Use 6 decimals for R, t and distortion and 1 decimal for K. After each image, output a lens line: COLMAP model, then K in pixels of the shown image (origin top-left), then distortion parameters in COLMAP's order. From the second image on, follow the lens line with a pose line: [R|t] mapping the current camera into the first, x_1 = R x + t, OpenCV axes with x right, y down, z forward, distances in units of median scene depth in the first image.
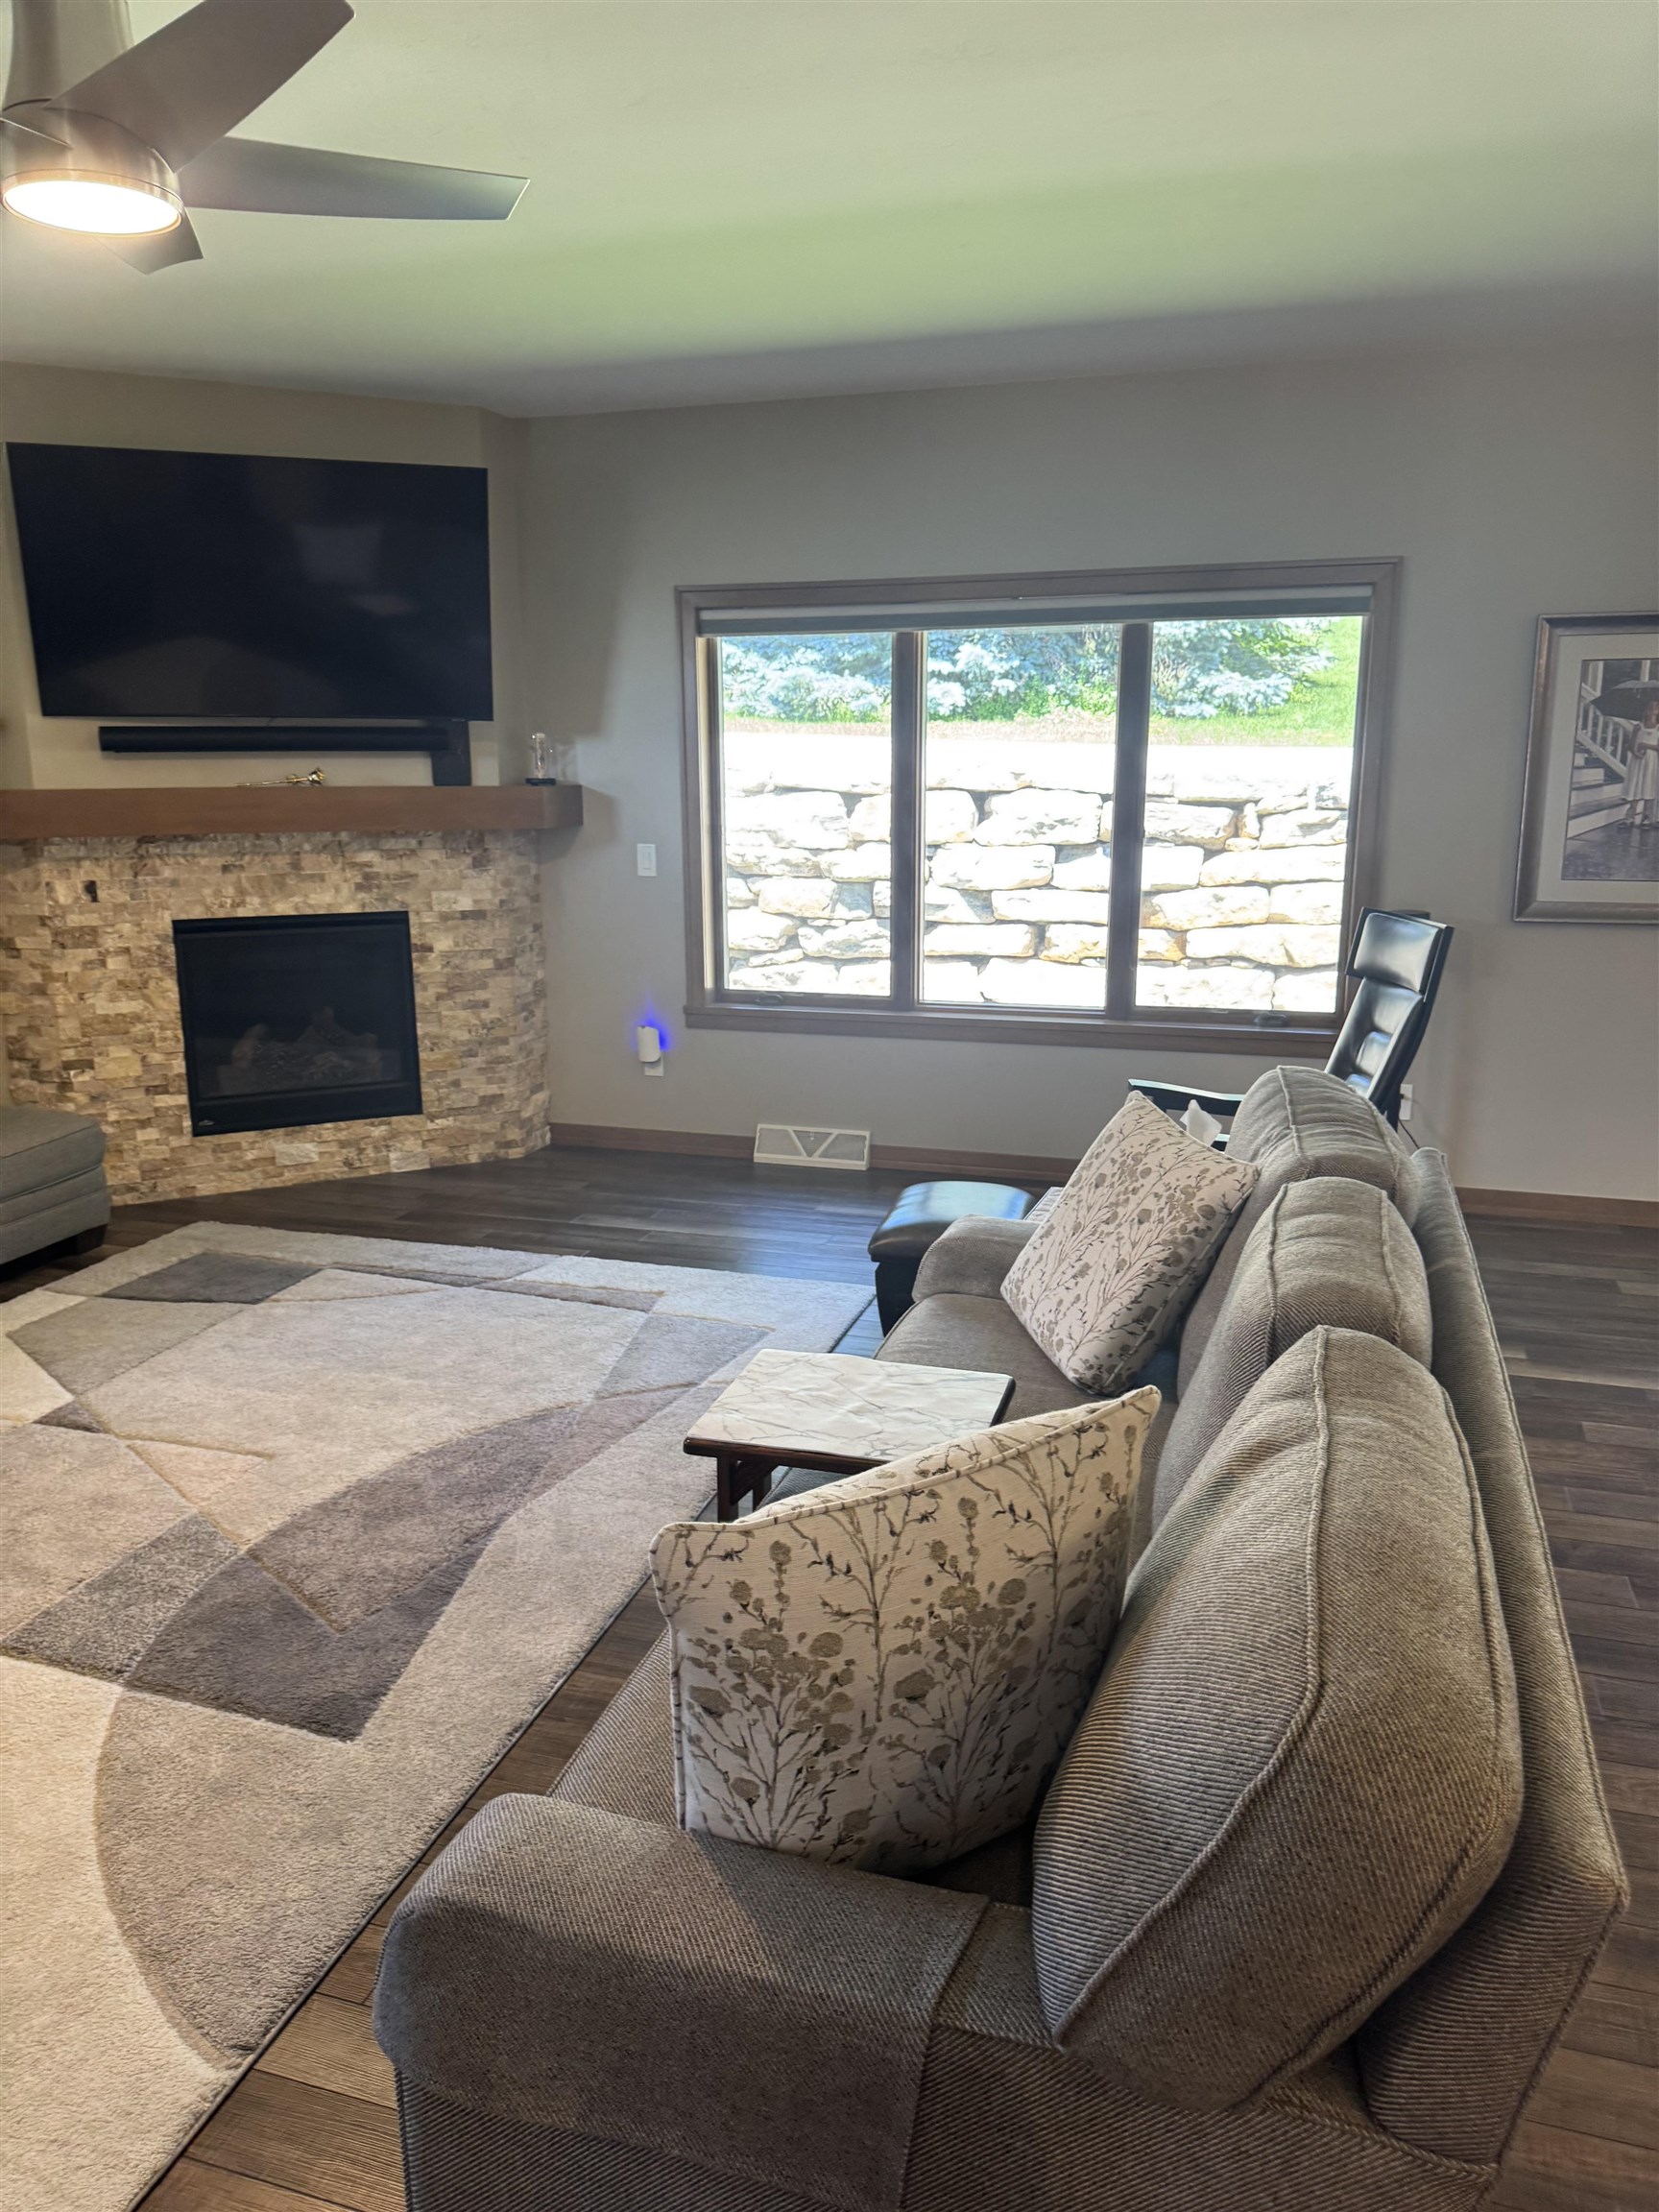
lens RADIAL K [[1558.7, 0, 825.8], [0, 1558.7, 1121.7], [0, 0, 1]] dist [0.070455, -0.083242]
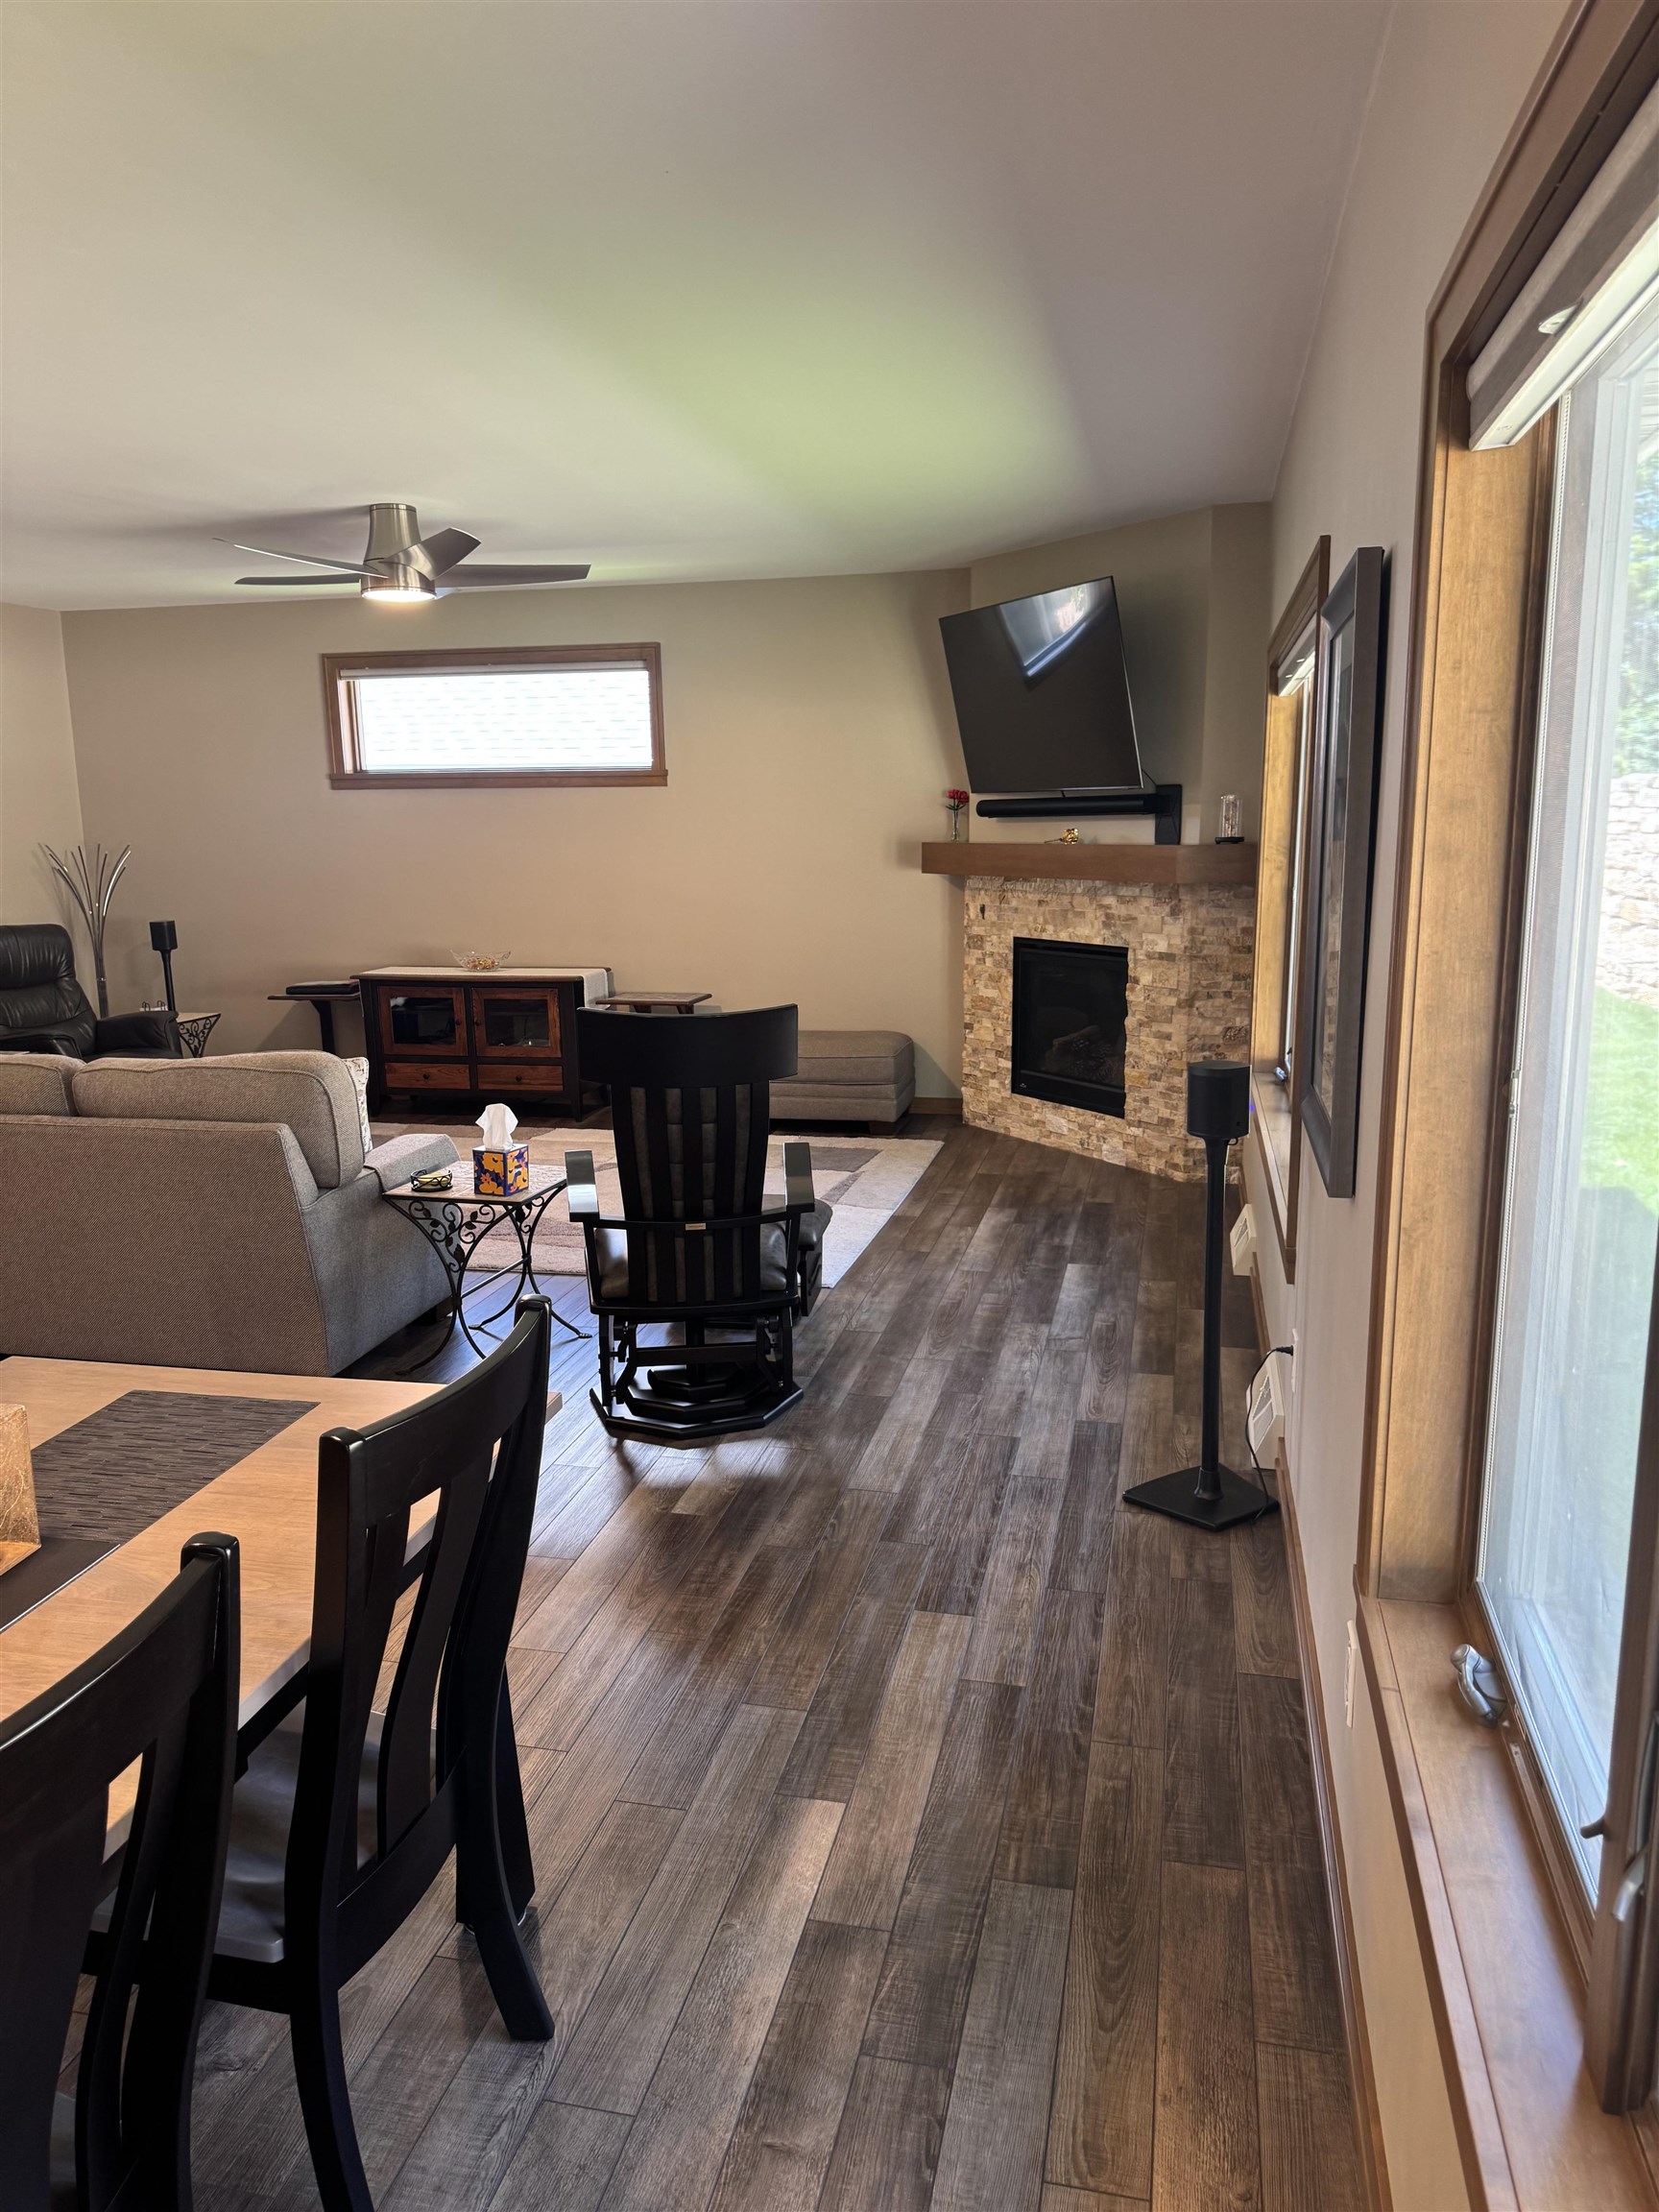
lens RADIAL K [[1558.7, 0, 822.0], [0, 1558.7, 1101.0], [0, 0, 1]] dist [0.070455, -0.083242]
pose [[0.080595, 0.185929, -0.979252, 0.949189], [-0.213121, 0.962942, 0.165292, -0.178267], [0.973696, 0.195378, 0.117233, 0.693420]]
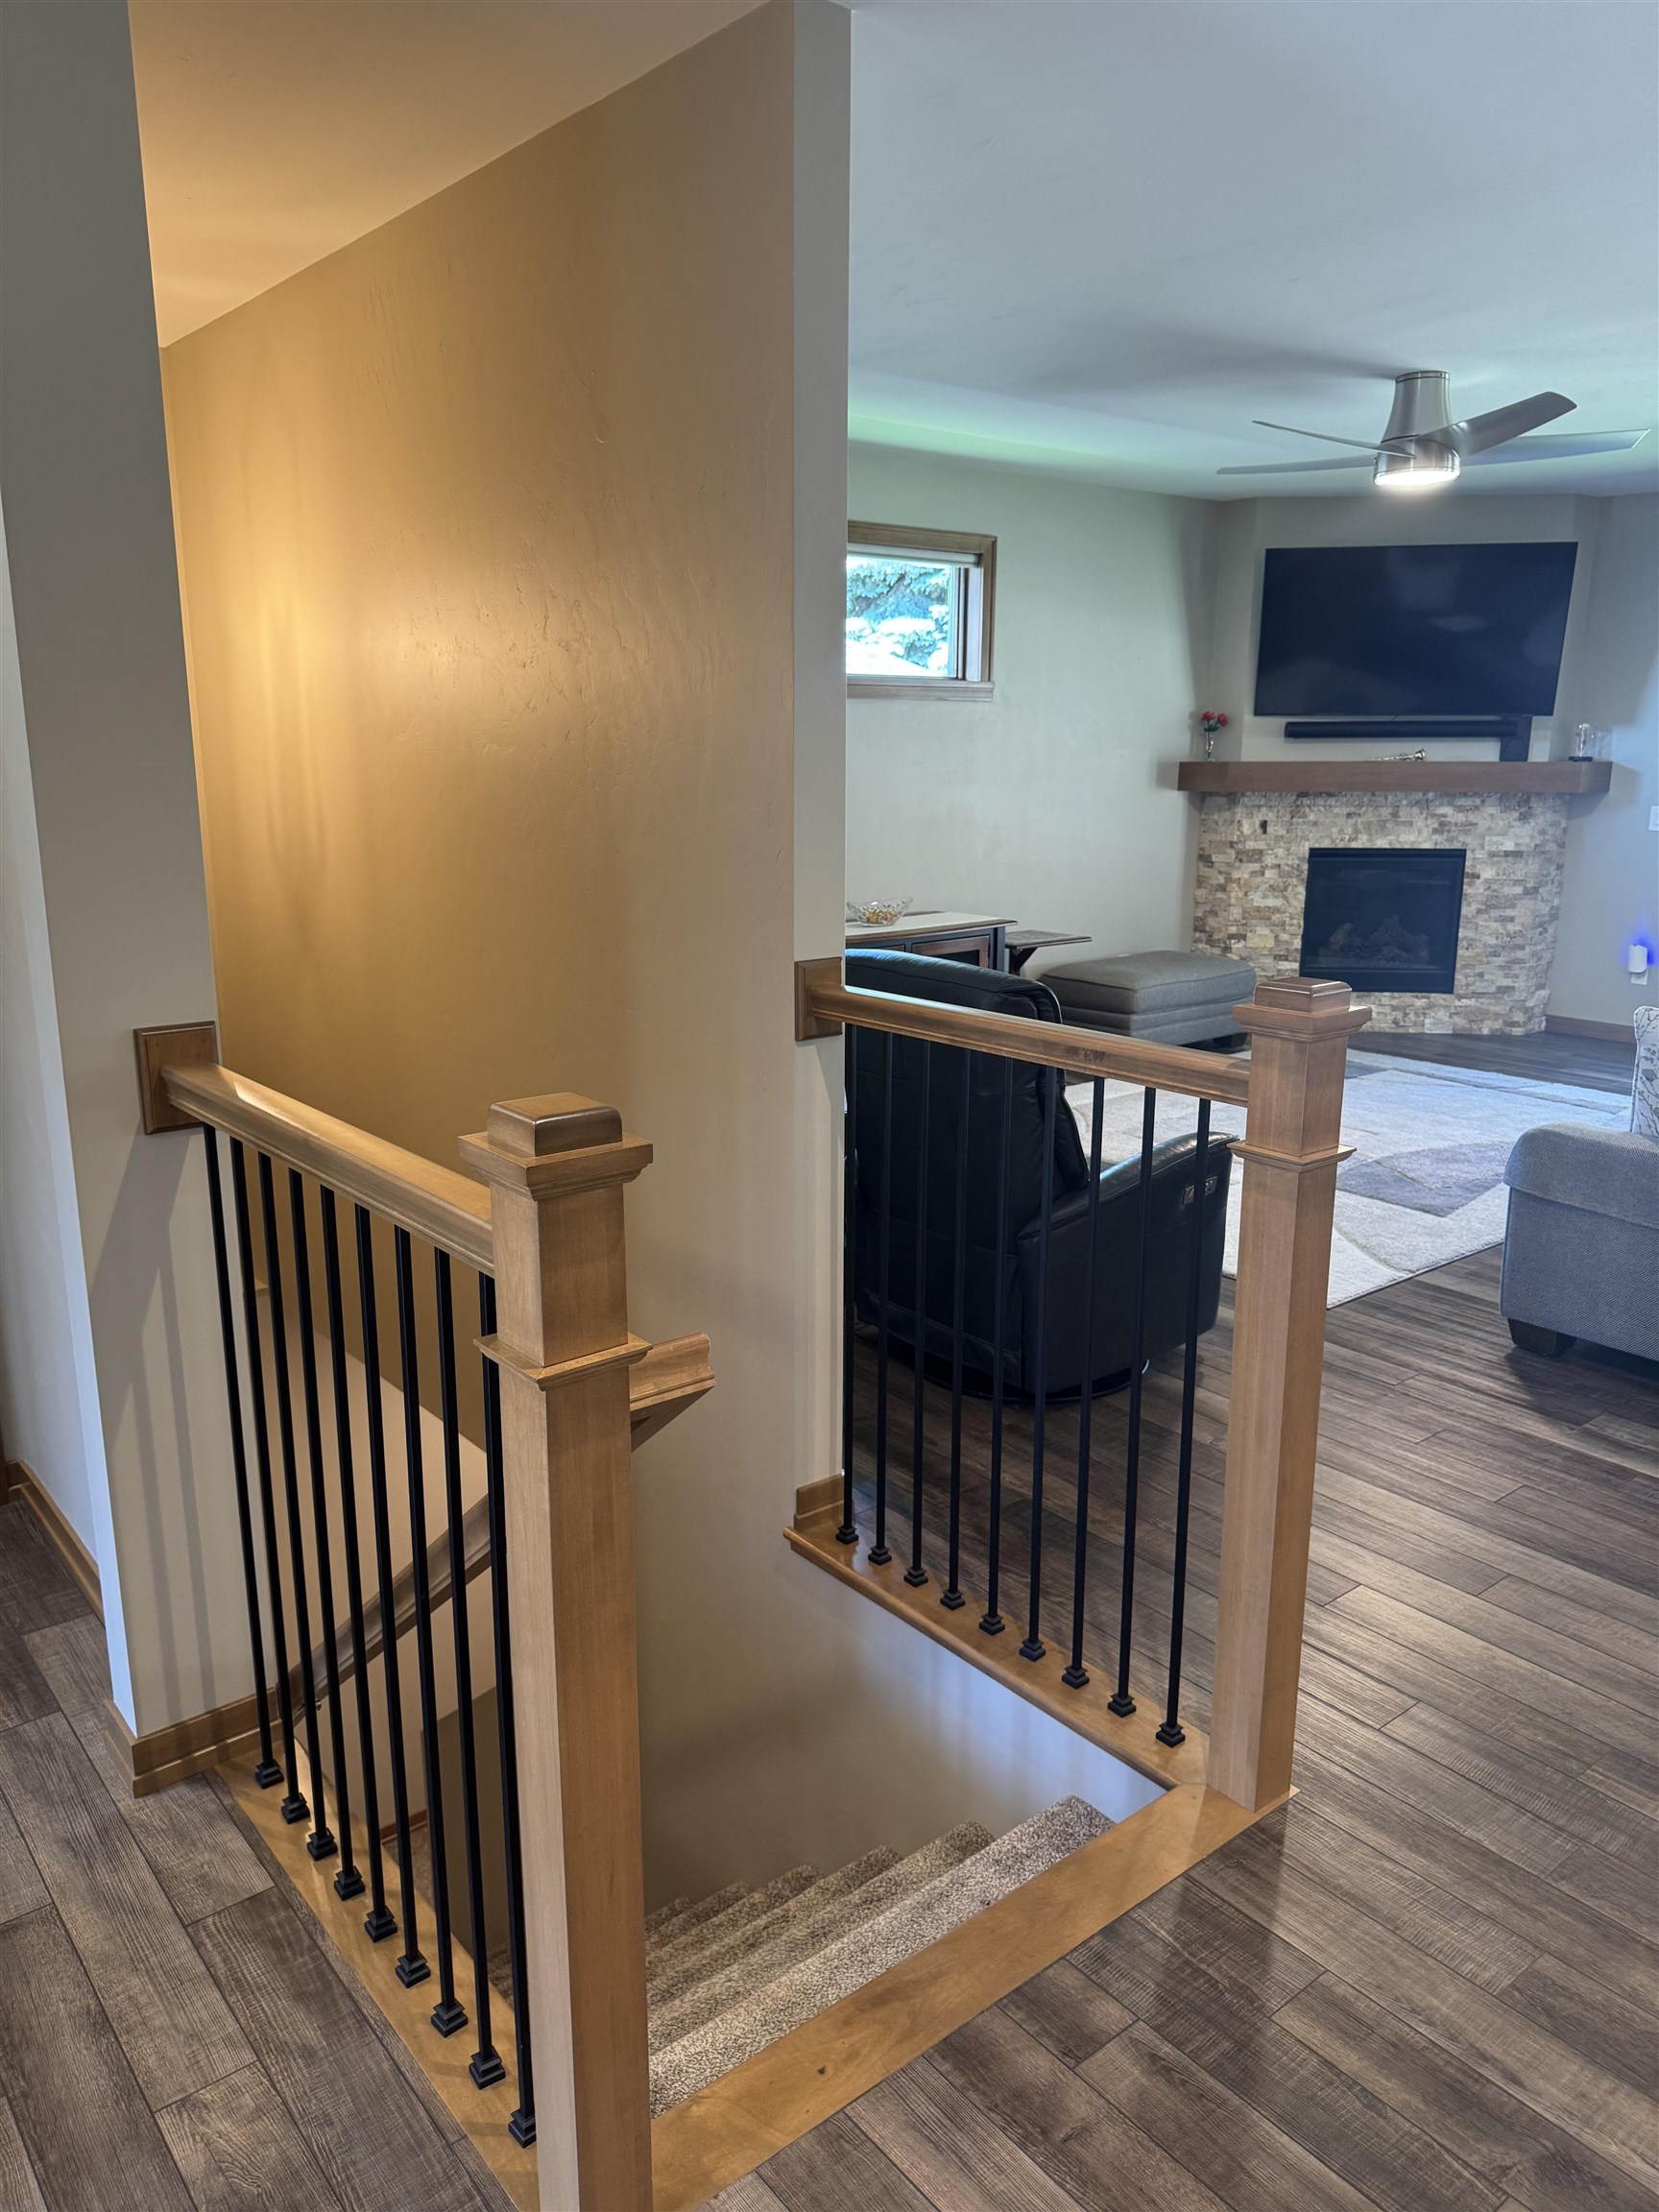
lens RADIAL K [[1558.7, 0, 822.7], [0, 1558.7, 1109.4], [0, 0, 1]] dist [0.070455, -0.083242]
pose [[0.830143, 0.133580, -0.541313, 0.058483], [-0.131665, 0.990384, 0.042480, 0.123234], [0.541782, 0.036007, 0.839747, -0.544086]]
